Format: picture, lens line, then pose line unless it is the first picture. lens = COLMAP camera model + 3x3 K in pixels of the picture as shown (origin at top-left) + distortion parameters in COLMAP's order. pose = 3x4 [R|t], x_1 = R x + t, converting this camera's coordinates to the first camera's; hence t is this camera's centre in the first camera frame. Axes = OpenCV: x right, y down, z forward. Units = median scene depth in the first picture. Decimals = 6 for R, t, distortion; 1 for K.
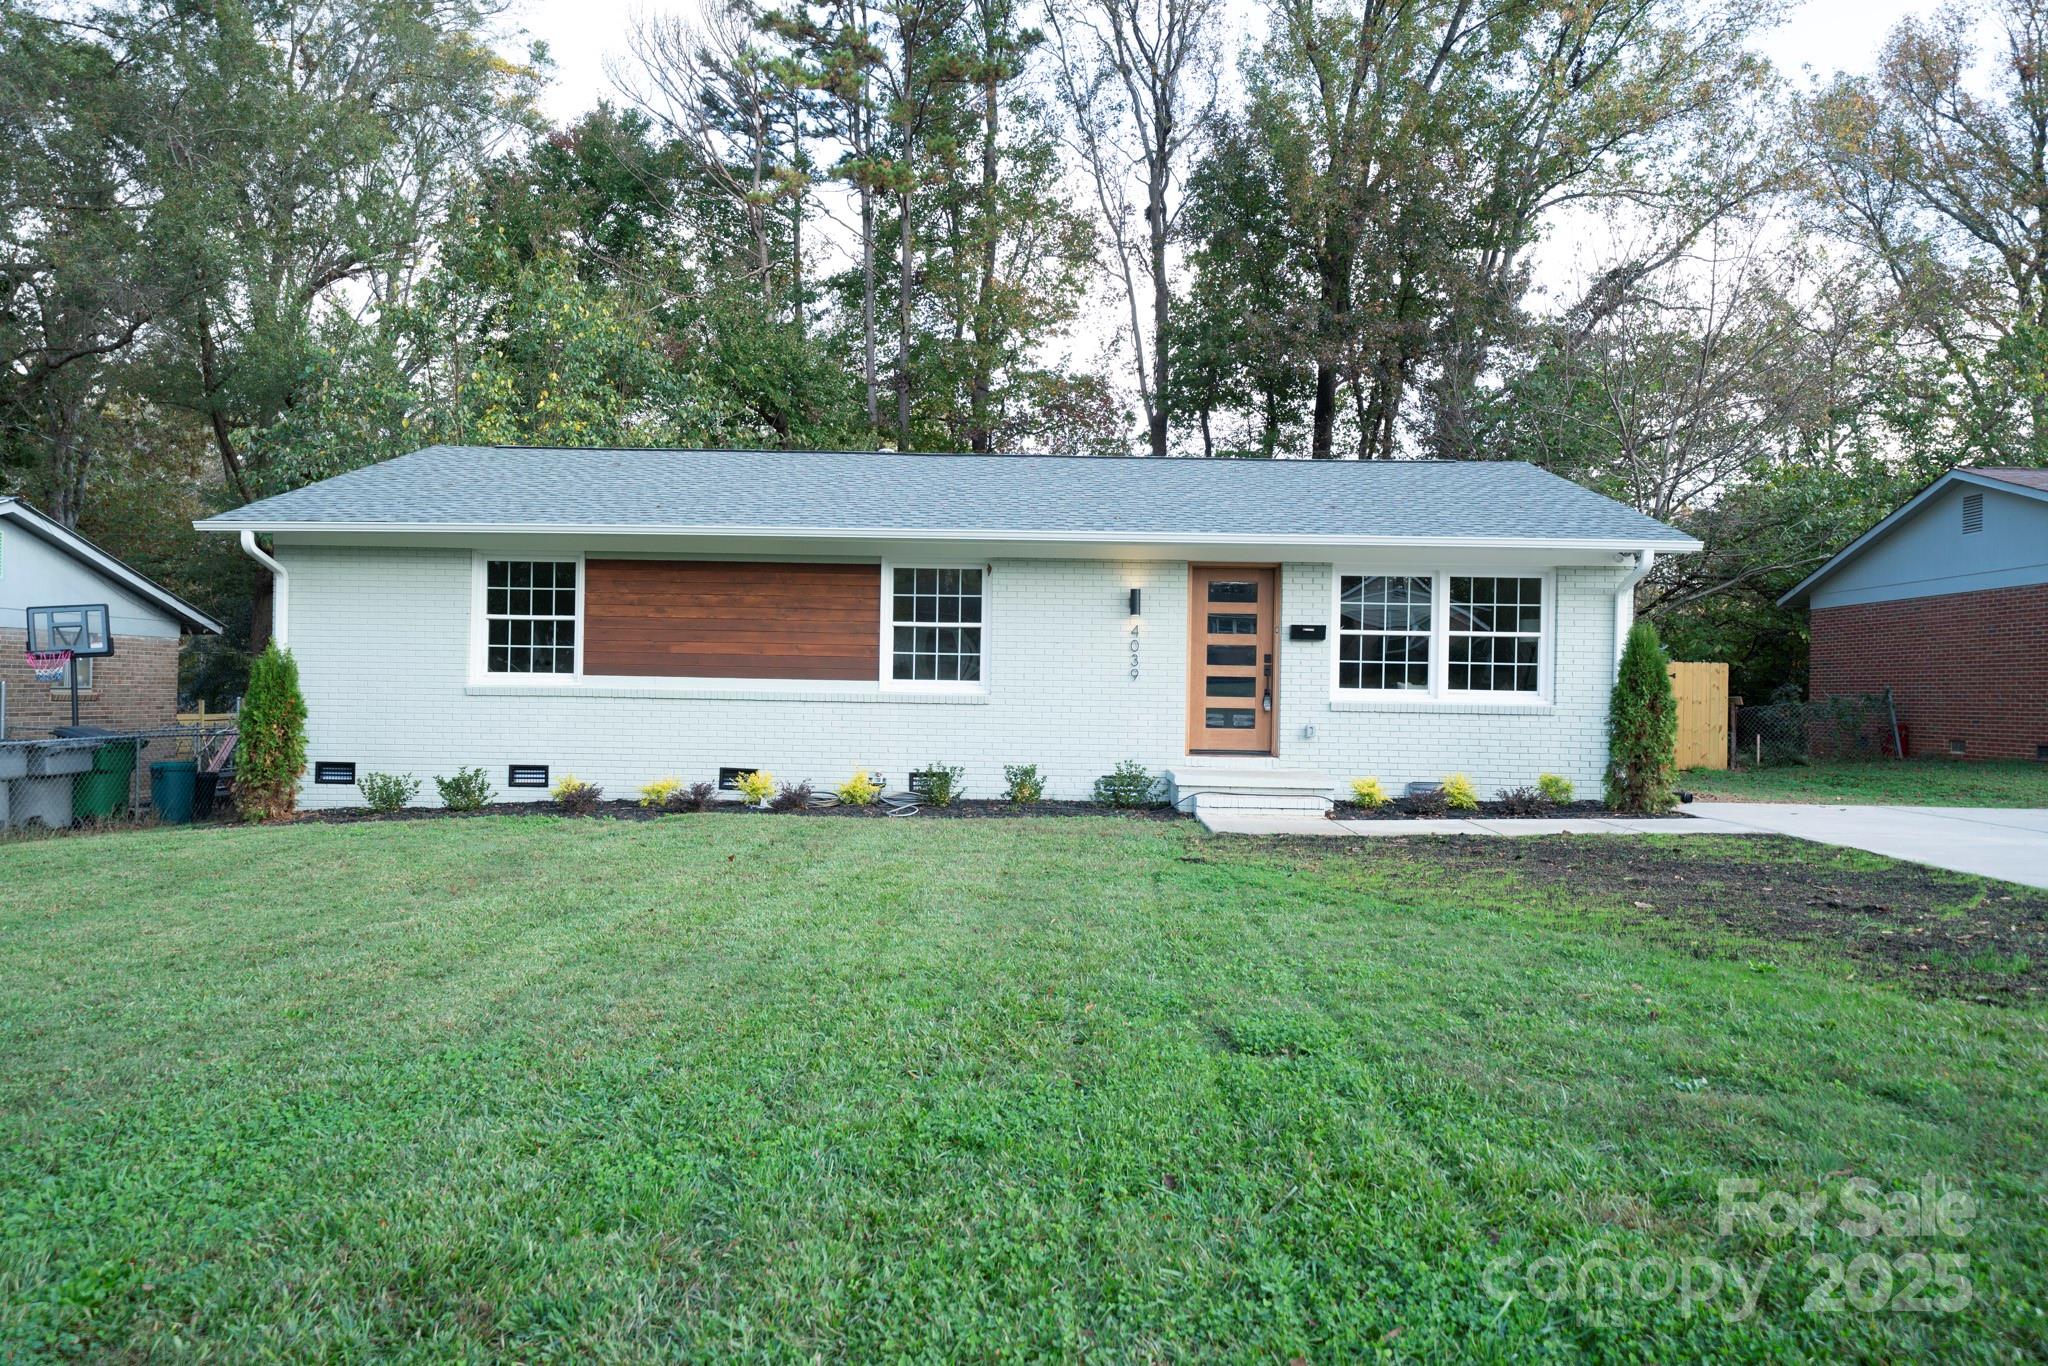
lens RADIAL K [[1325.4, 0, 1024.0], [0, 1325.4, 683.0], [0, 0, 1]] dist [0.027979, 0.002379]
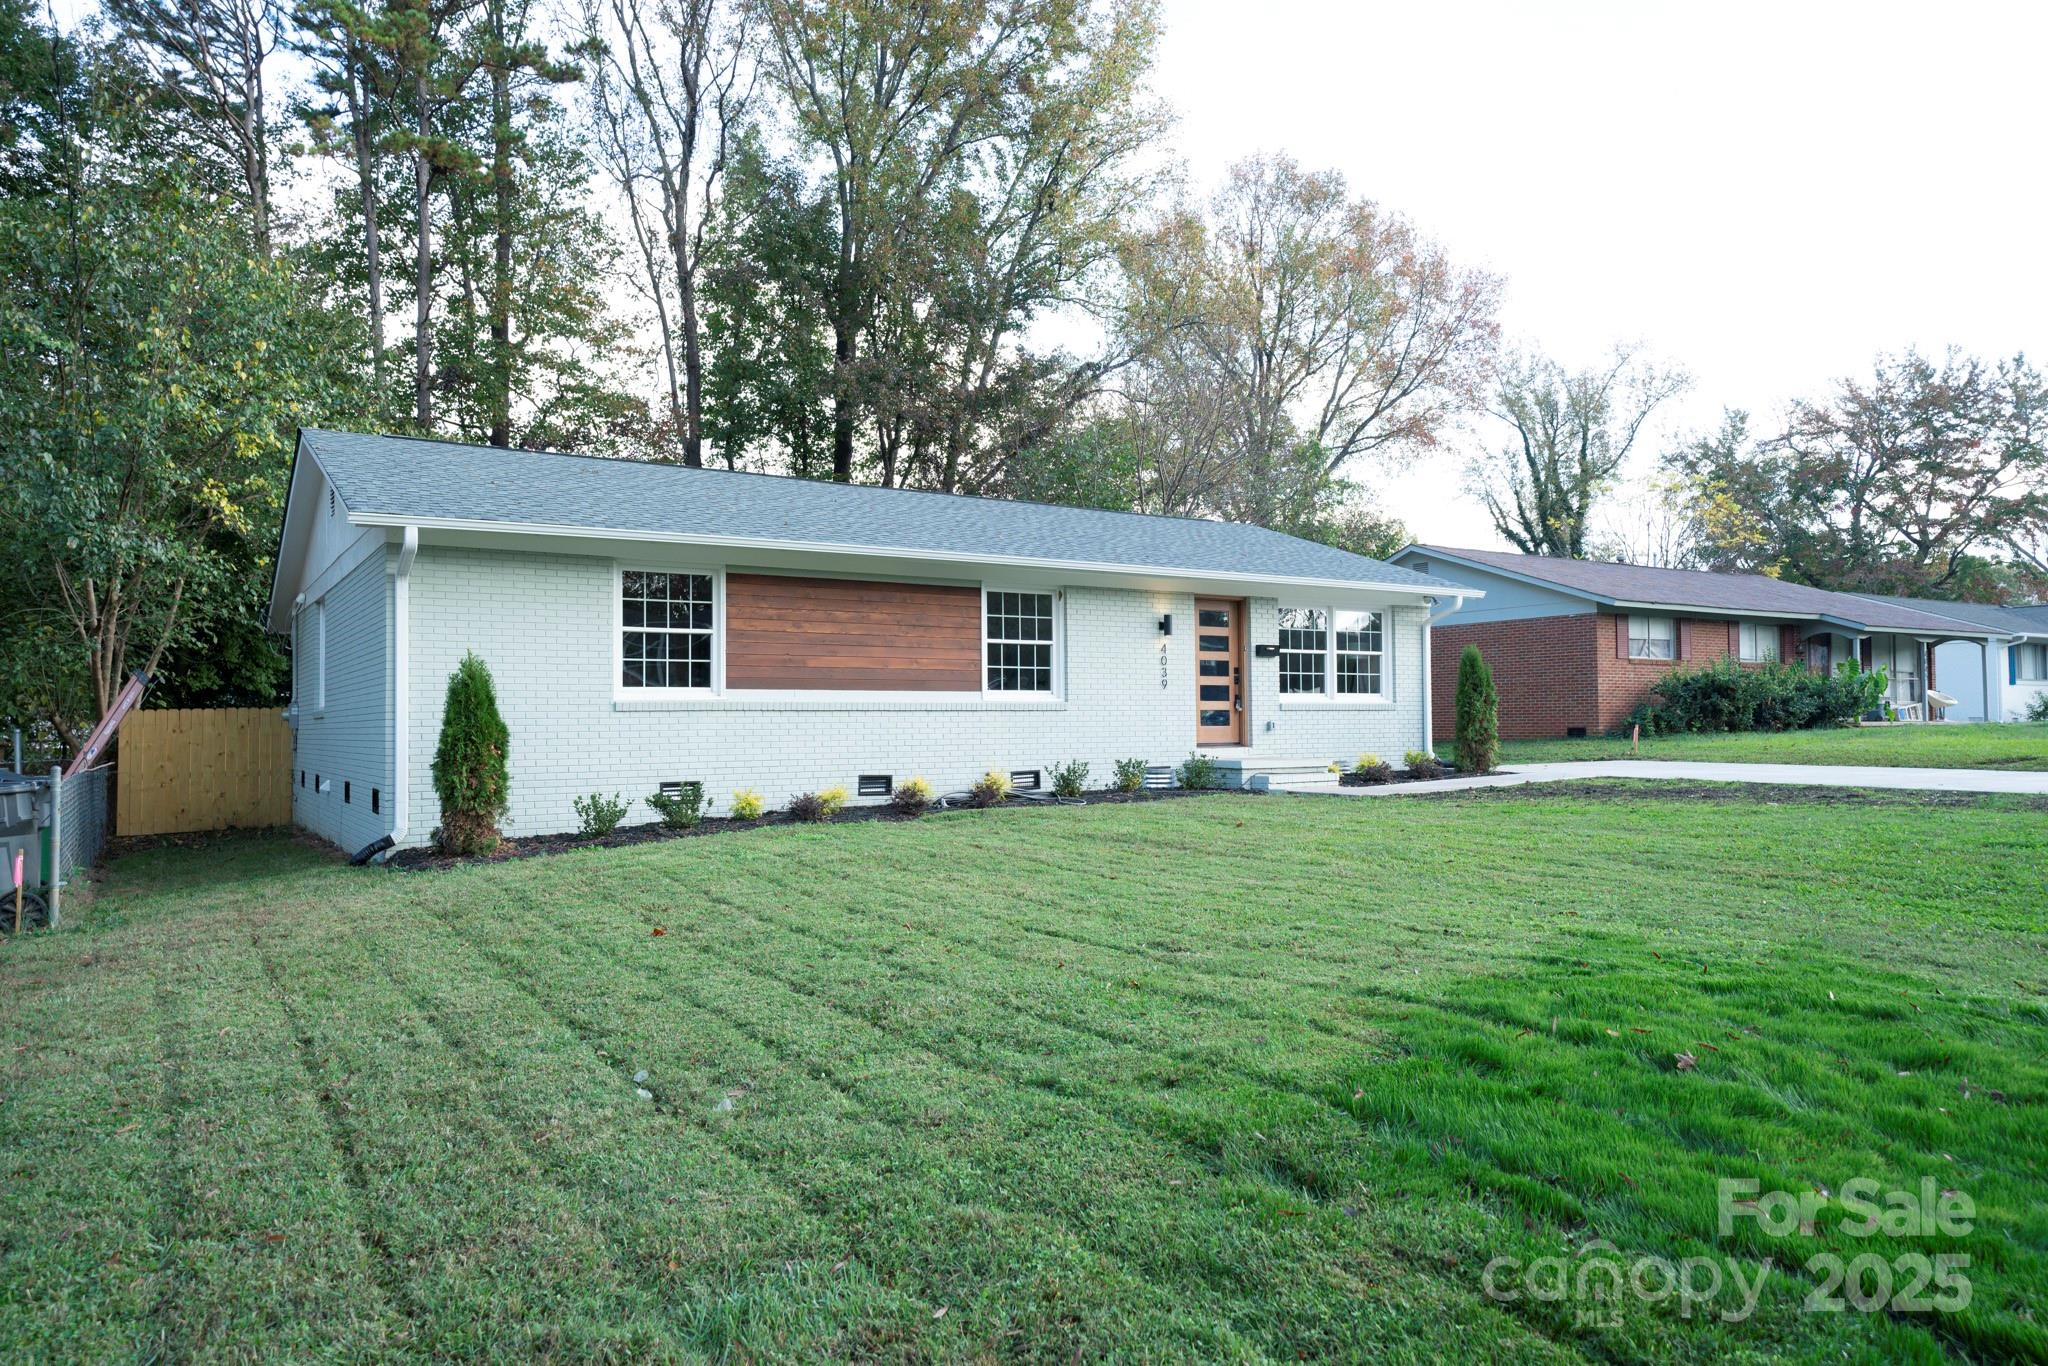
lens RADIAL K [[1325.4, 0, 1024.0], [0, 1325.4, 683.0], [0, 0, 1]] dist [0.027979, 0.002379]
pose [[0.825669, -0.007105, 0.564110, -0.709867], [0.020197, 0.999652, -0.016972, 0.010949], [-0.563793, 0.025407, 0.825525, 0.054787]]
